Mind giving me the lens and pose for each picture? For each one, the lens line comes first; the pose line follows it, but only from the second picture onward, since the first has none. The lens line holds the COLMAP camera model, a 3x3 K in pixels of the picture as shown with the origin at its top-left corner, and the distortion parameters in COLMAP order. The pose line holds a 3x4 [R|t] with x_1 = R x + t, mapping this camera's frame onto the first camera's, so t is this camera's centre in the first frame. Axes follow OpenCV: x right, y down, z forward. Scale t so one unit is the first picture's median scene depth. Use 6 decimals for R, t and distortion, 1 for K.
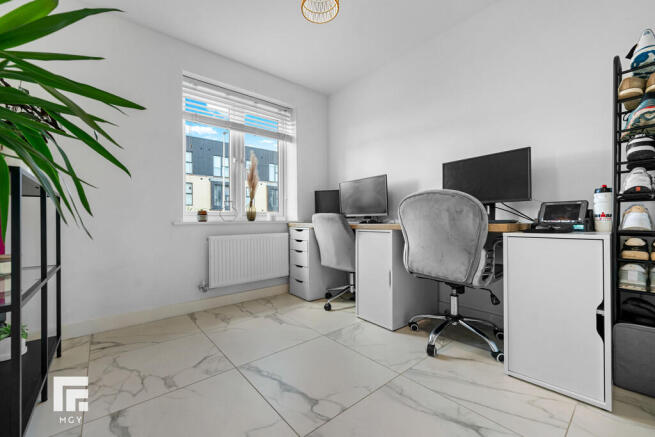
lens RADIAL K [[266.9, 0, 327.9], [0, 266.9, 216.5], [0, 0, 1]] dist [0.003818, -0.000204]
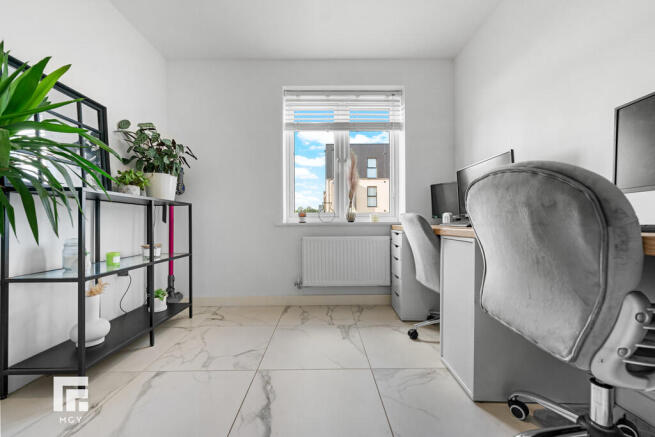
lens RADIAL K [[266.9, 0, 327.0], [0, 266.9, 222.5], [0, 0, 1]] dist [0.003818, -0.000204]
pose [[0.771193, 0.005522, -0.636578, 0.297141], [0.008041, 0.999798, 0.018414, -0.001230], [0.636551, -0.019319, 0.770993, 0.247284]]
